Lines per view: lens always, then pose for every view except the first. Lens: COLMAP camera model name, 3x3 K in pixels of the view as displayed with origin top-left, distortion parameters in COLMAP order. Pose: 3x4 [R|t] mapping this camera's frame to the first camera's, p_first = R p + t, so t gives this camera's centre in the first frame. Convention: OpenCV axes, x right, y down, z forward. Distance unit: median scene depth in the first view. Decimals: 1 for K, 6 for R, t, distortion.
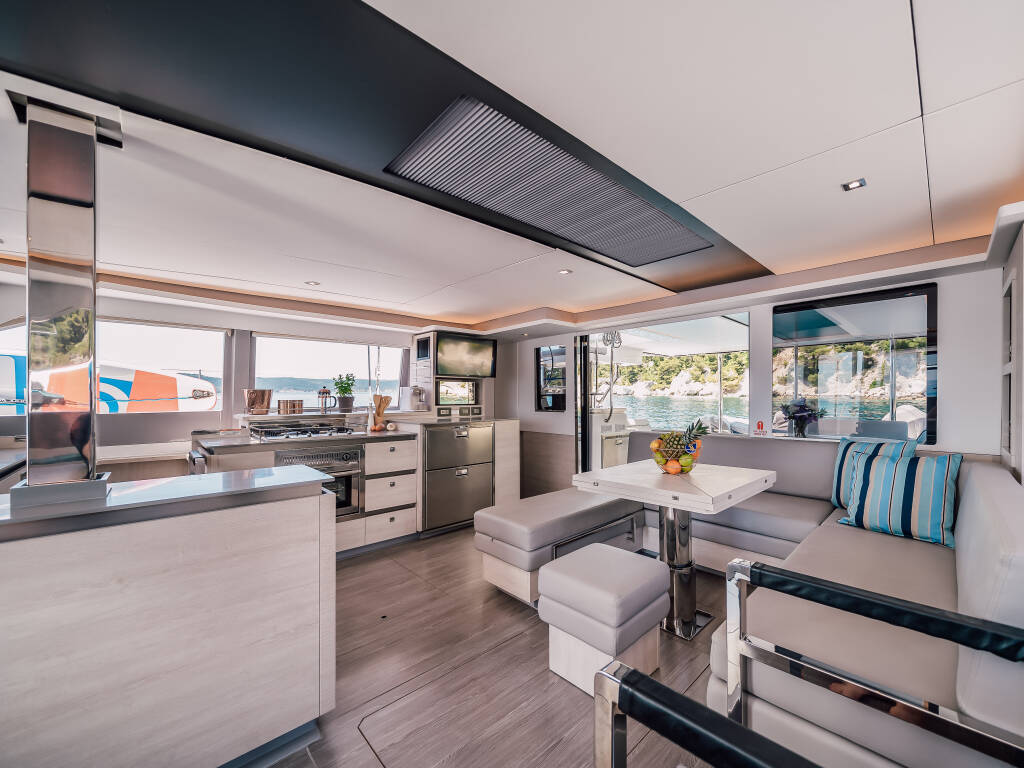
lens RADIAL K [[414.2, 0, 511.9], [0, 414.2, 388.3], [0, 0, 1]] dist [-0.000256, -0.000020]
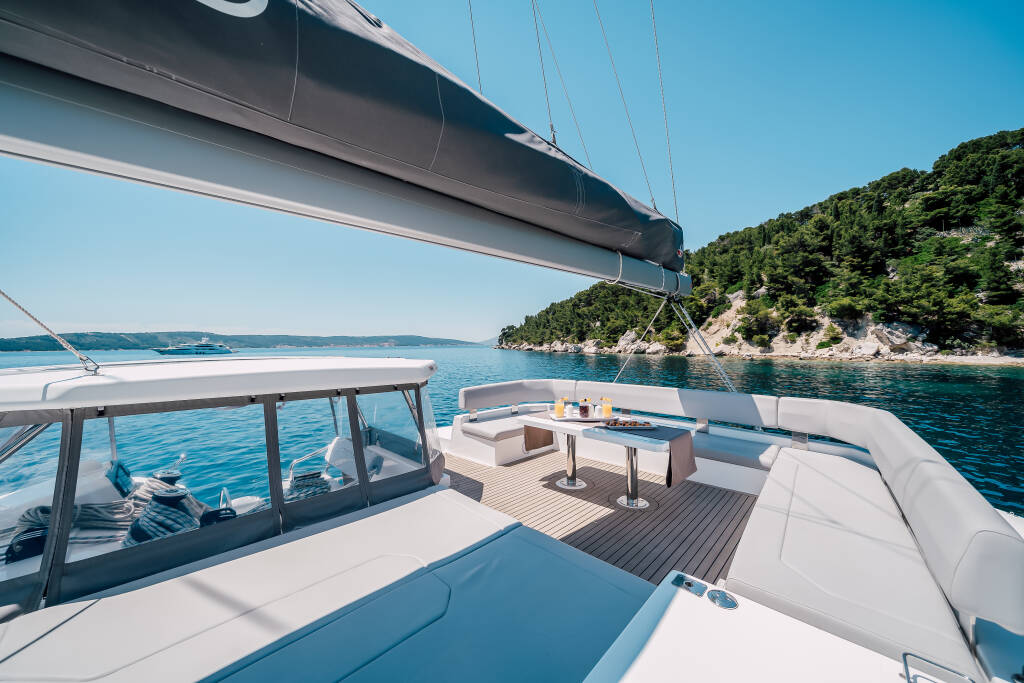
lens RADIAL K [[353.3, 0, 507.3], [0, 353.3, 342.4], [0, 0, 1]] dist [-0.005768, -0.000556]
pose [[0.994830, 0.011594, 0.100888, 0.008455], [-0.010988, 0.999918, -0.006556, -0.001955], [-0.100956, 0.005413, 0.994876, 0.149122]]
